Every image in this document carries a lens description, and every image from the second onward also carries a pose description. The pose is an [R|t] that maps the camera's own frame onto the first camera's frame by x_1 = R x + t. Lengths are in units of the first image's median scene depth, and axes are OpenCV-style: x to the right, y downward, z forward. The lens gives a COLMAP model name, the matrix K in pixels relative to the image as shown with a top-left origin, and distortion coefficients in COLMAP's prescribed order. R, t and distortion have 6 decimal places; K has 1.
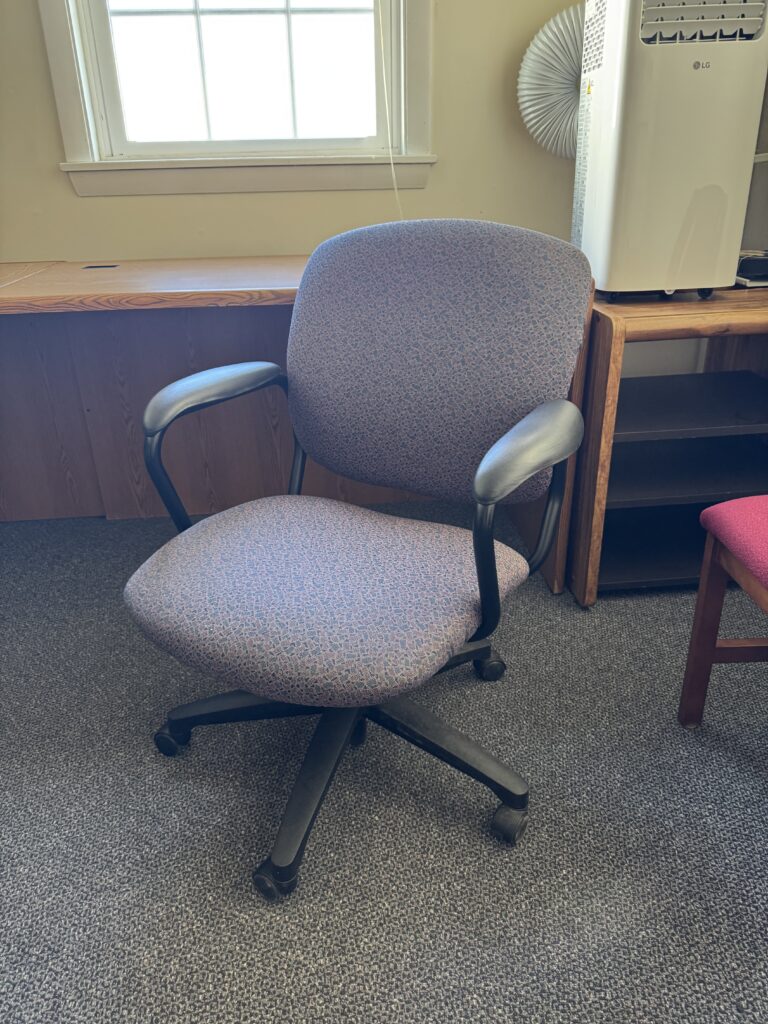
lens RADIAL K [[728.8, 0, 383.8], [0, 728.8, 510.7], [0, 0, 1]] dist [0.019544, -0.020733]
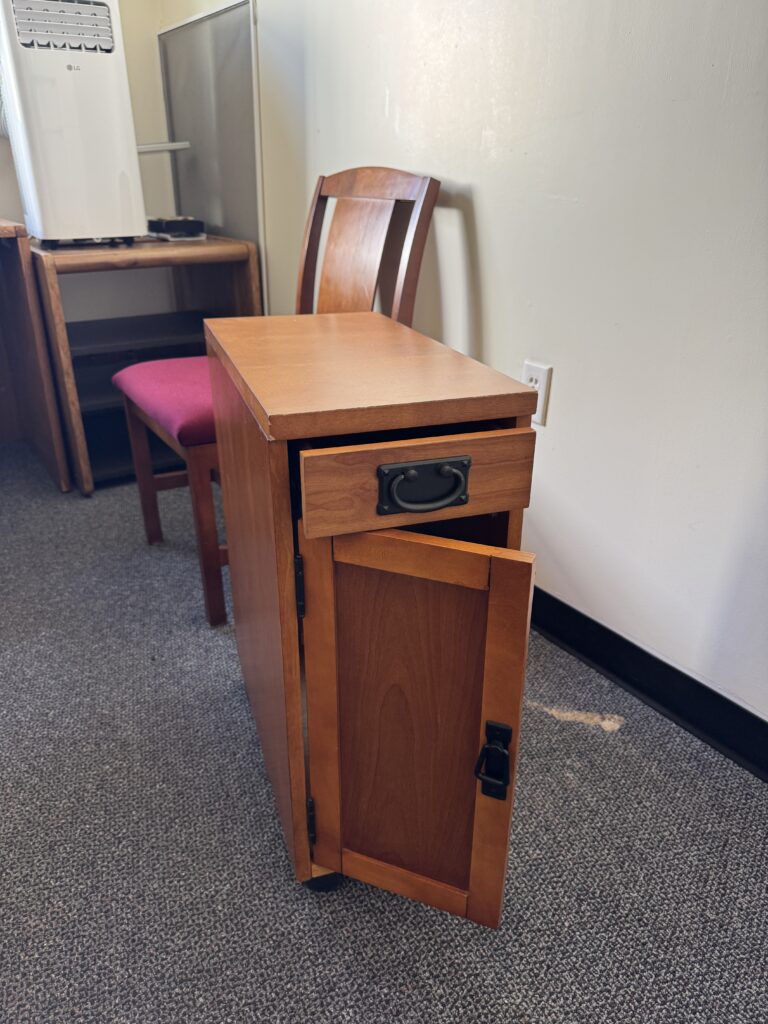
lens RADIAL K [[728.8, 0, 384.1], [0, 728.8, 513.0], [0, 0, 1]] dist [0.019544, -0.020733]
pose [[0.865404, -0.179815, 0.467700, 0.149013], [0.187386, 0.981805, 0.030744, 0.261584], [-0.464718, 0.061034, 0.883352, -0.406384]]
